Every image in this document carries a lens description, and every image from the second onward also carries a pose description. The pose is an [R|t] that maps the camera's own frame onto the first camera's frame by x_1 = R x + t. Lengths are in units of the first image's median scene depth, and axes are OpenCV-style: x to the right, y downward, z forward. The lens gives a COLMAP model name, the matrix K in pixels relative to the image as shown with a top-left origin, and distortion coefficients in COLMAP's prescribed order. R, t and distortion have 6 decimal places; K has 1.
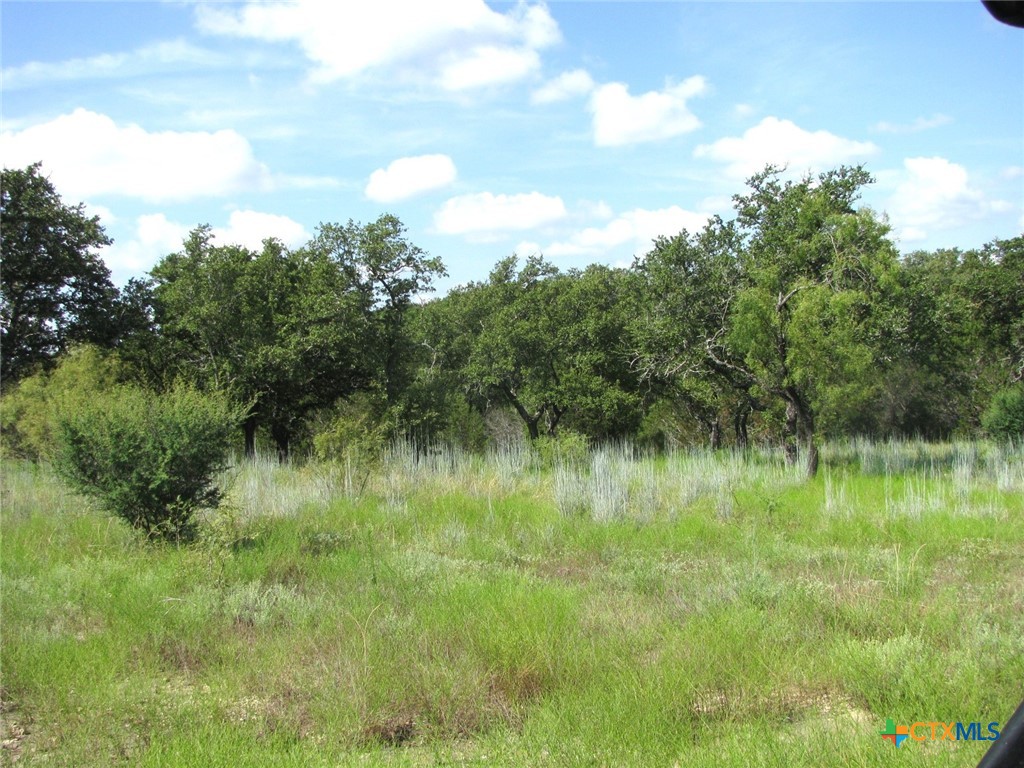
lens RADIAL K [[1105.1, 0, 516.1], [0, 1105.1, 386.5], [0, 0, 1]] dist [-0.132188, 0.000000]
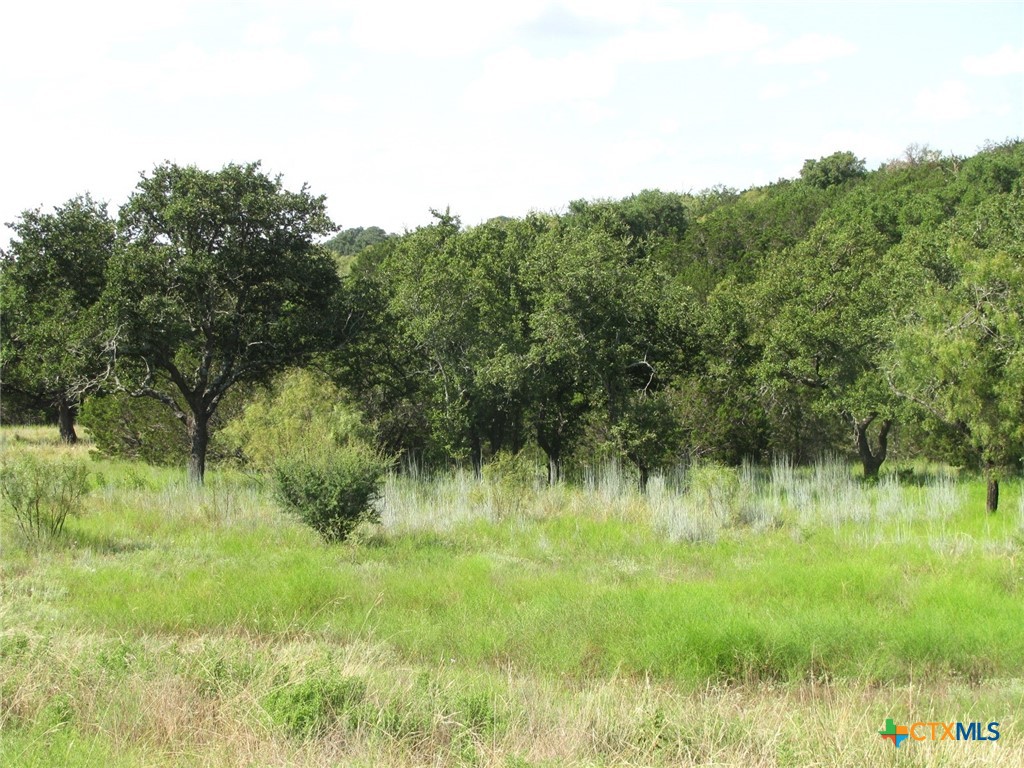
lens RADIAL K [[2302.8, 0, 512.6], [0, 2302.8, 384.5], [0, 0, 1]] dist [0.001764, 0.000000]
pose [[0.952313, 0.008204, -0.305014, 0.531830], [0.003704, 0.999254, 0.038439, -0.122350], [0.305102, -0.037736, 0.951572, -1.191669]]
